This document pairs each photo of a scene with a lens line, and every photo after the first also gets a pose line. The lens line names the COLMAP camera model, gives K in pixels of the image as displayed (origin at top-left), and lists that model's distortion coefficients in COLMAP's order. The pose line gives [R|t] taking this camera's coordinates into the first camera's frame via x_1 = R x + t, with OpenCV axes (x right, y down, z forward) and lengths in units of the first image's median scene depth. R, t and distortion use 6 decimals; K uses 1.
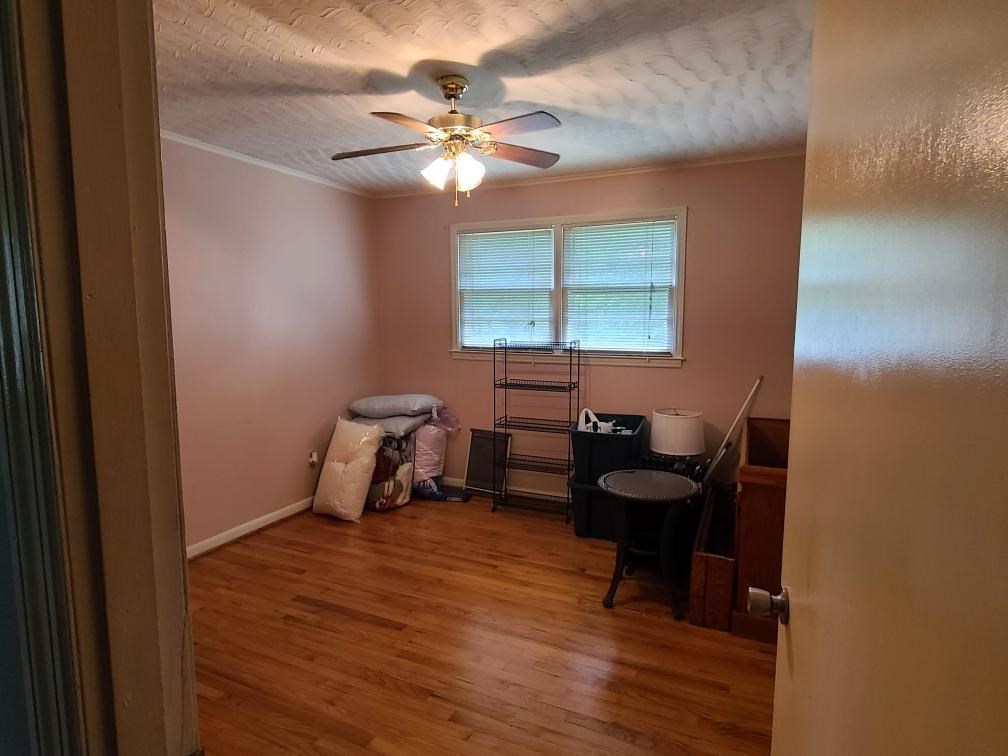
lens RADIAL K [[558.6, 0, 503.8], [0, 558.6, 375.1], [0, 0, 1]] dist [-0.000413, -0.004222]
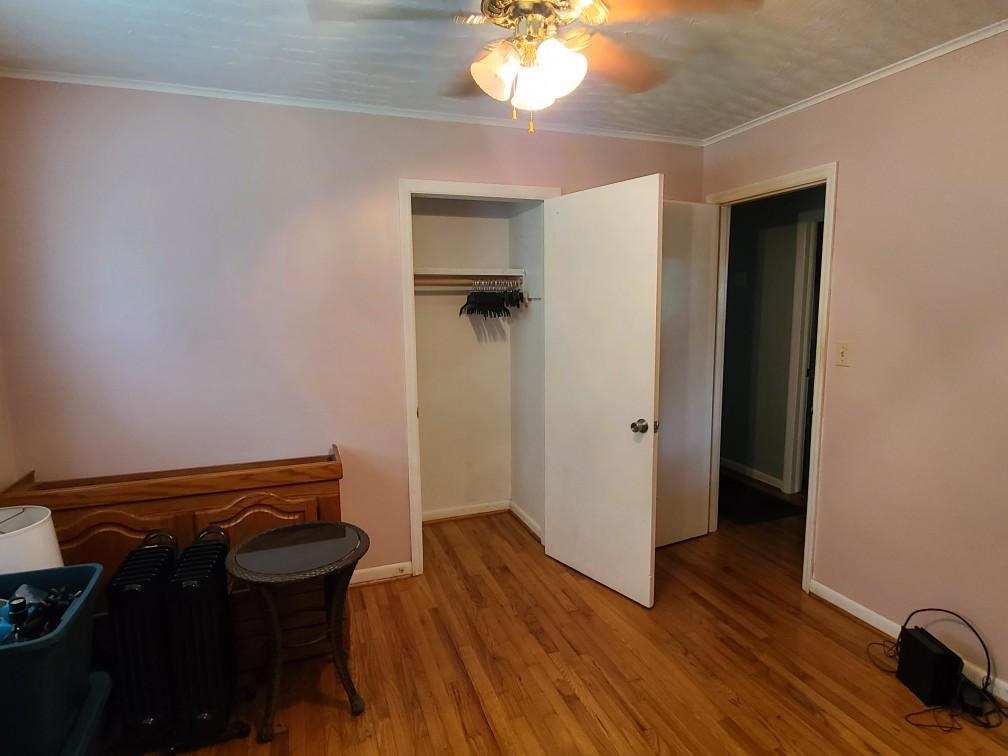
lens RADIAL K [[558.6, 0, 503.8], [0, 558.6, 375.1], [0, 0, 1]] dist [-0.000413, -0.004222]
pose [[-0.699036, -0.088192, 0.709627, -0.485996], [0.085193, 0.975027, 0.205097, -0.168420], [-0.709993, 0.203826, -0.674066, 1.426923]]
